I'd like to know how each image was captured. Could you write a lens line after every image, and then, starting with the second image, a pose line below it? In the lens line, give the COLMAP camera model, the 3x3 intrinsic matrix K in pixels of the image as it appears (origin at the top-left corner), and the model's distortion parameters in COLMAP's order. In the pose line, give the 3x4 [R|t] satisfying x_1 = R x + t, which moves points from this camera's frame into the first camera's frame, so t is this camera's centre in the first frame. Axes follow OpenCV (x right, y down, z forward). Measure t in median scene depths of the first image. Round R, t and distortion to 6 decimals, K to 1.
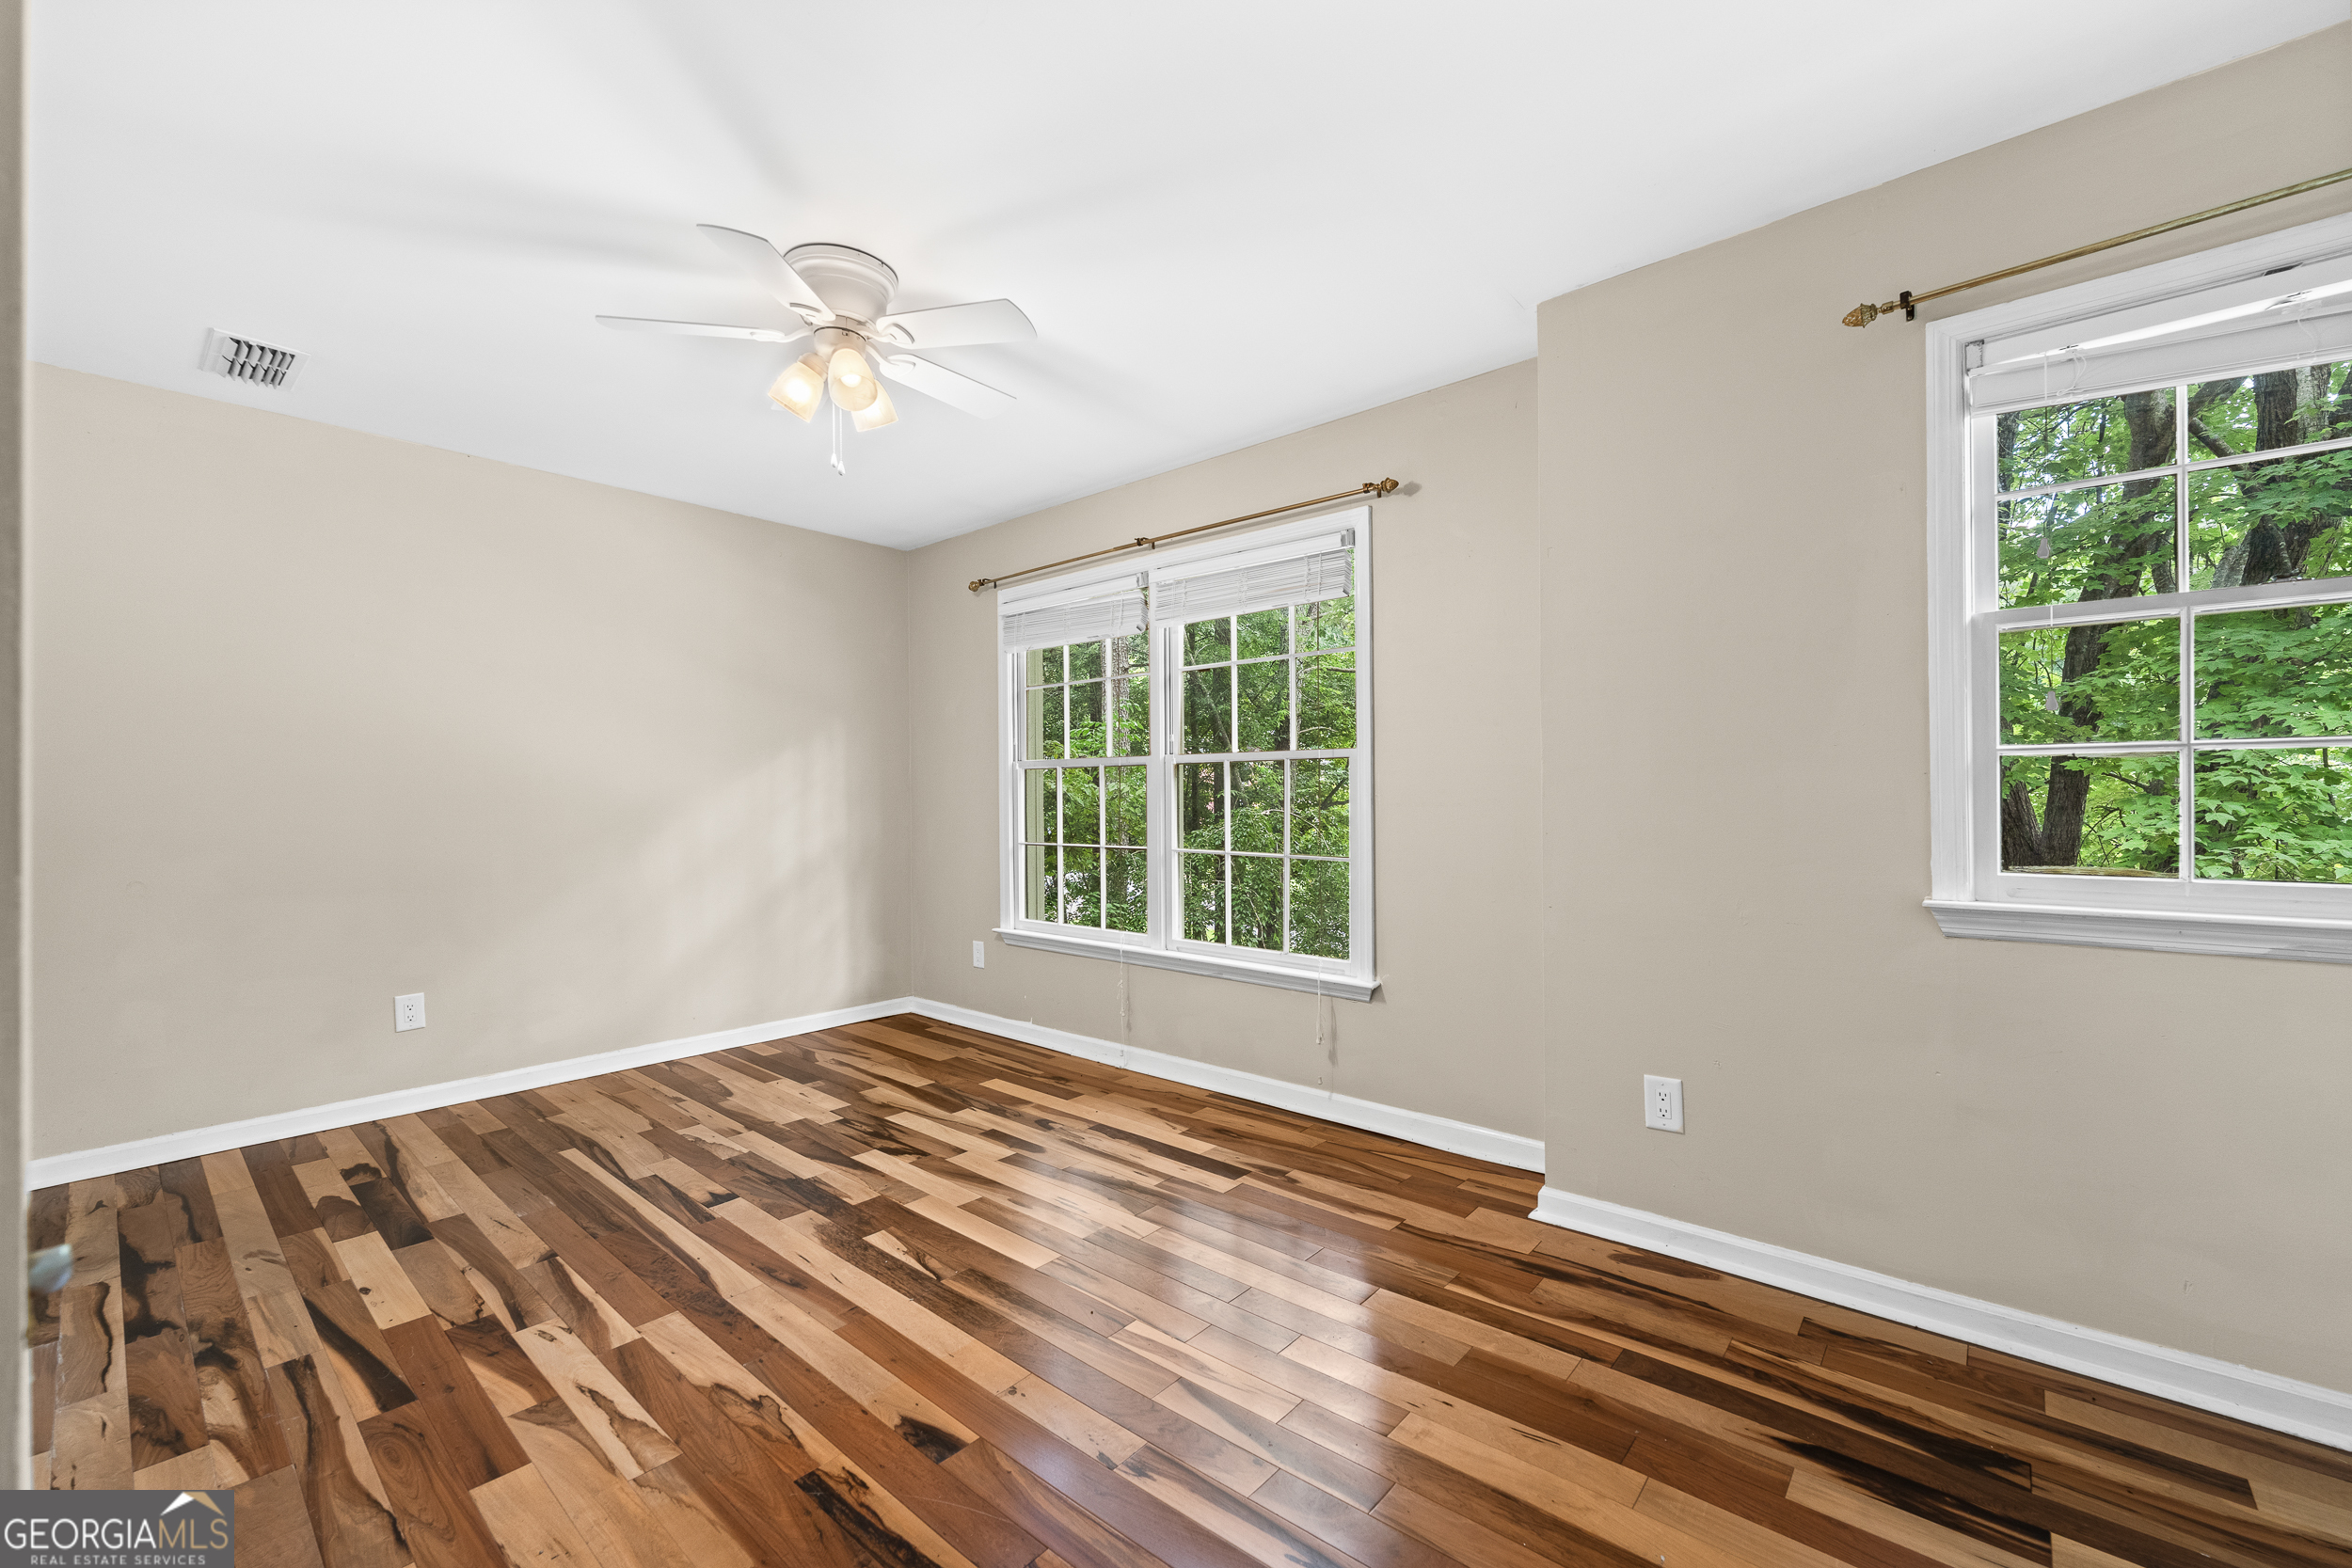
lens RADIAL K [[975.2, 0, 1195.6], [0, 975.2, 780.0], [0, 0, 1]] dist [-0.000931, -0.000395]
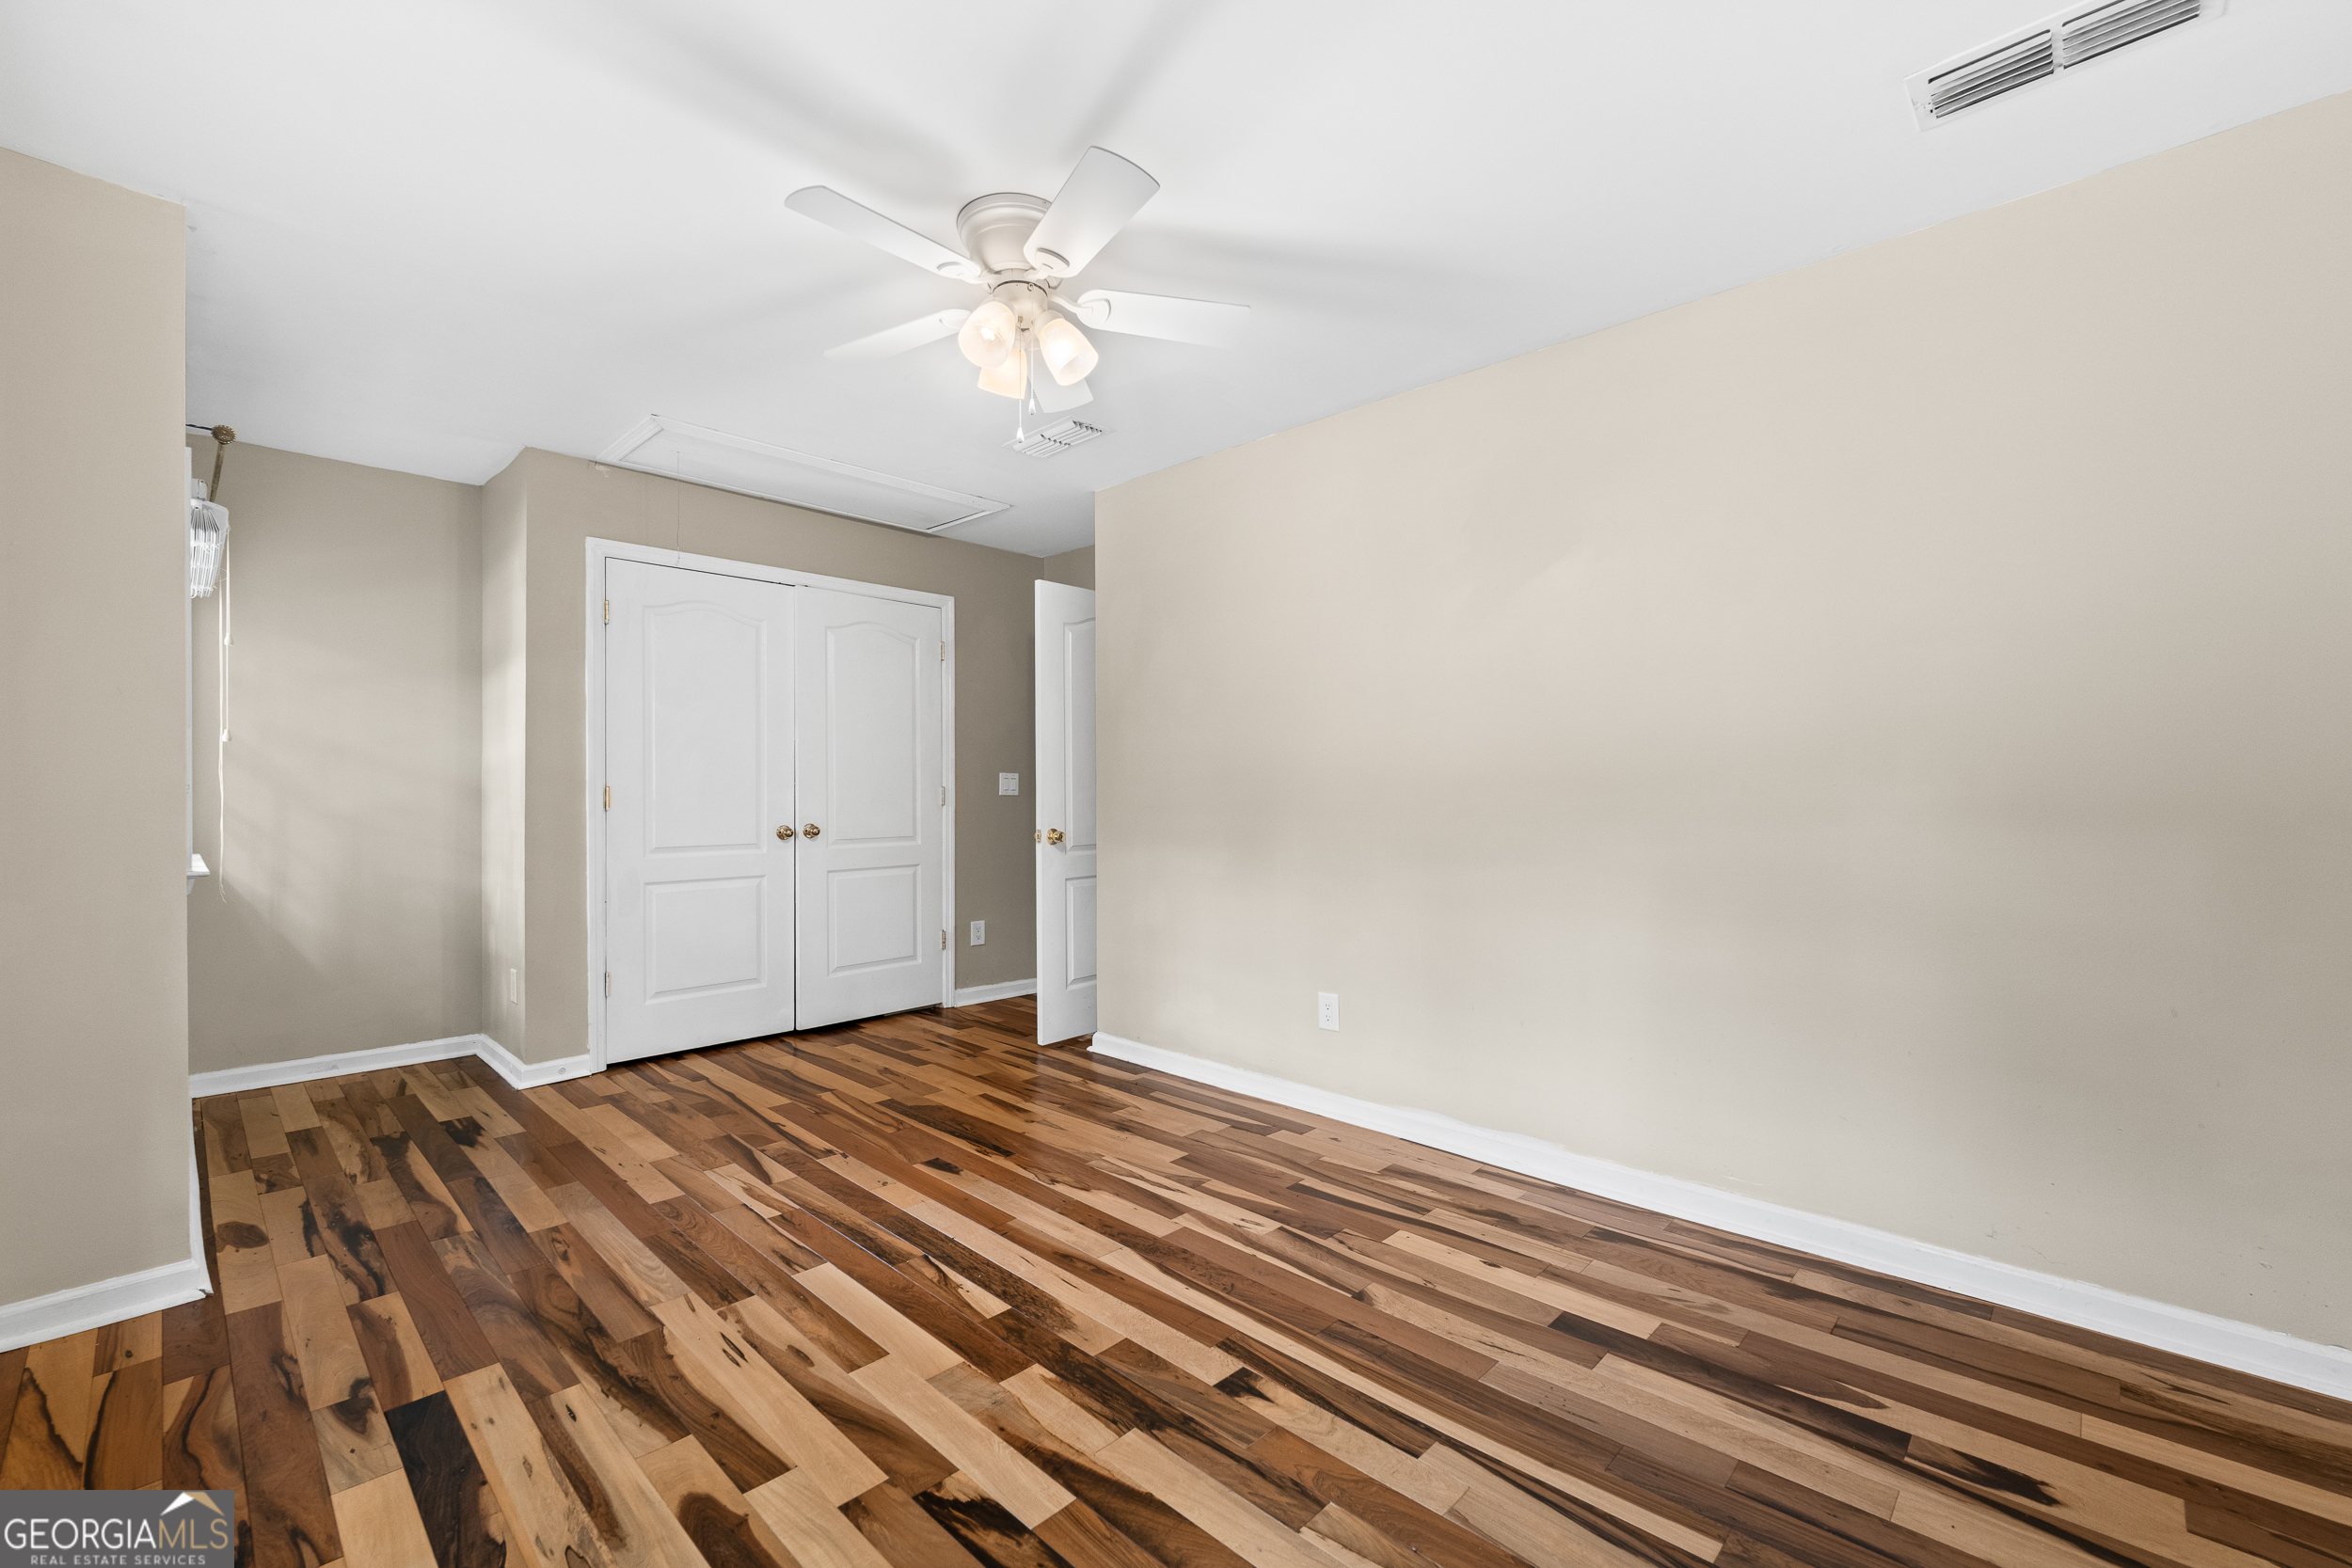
lens RADIAL K [[975.2, 0, 1195.6], [0, 975.2, 780.0], [0, 0, 1]] dist [-0.000931, -0.000395]
pose [[-0.999171, 0.009424, 0.039611, -0.576086], [0.008337, 0.999586, -0.027529, 0.047893], [-0.039854, -0.027176, -0.998836, 1.974267]]
